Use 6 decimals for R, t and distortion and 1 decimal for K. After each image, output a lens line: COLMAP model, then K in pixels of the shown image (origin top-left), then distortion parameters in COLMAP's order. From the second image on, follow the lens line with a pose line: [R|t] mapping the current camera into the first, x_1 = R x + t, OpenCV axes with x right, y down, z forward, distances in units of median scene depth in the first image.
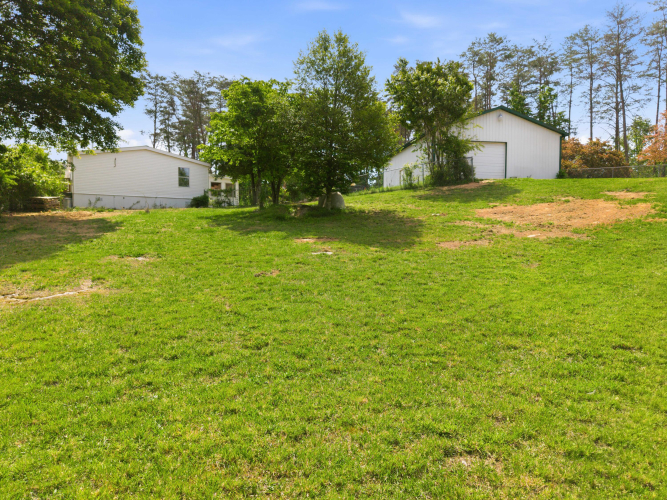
lens RADIAL K [[461.1, 0, 335.7], [0, 461.1, 247.9], [0, 0, 1]] dist [0.037367, -0.032965]
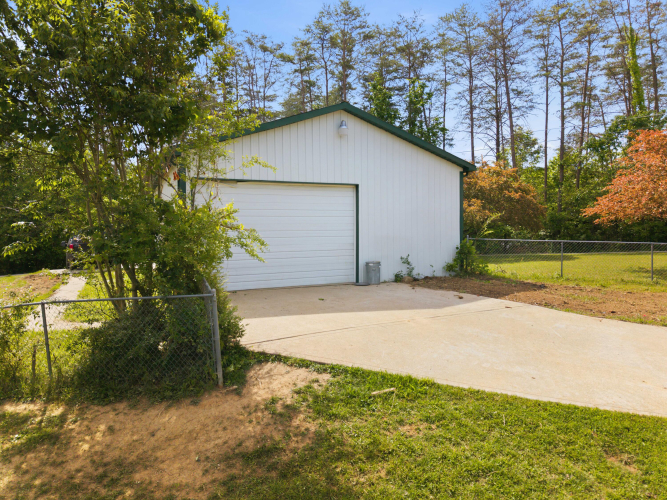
lens RADIAL K [[461.8, 0, 342.0], [0, 461.8, 251.2], [0, 0, 1]] dist [0.001634, -0.000095]
pose [[0.962017, -0.033103, 0.270976, 0.136853], [0.027620, 0.999330, 0.024023, -0.104161], [-0.271590, -0.015626, 0.962286, 0.340007]]
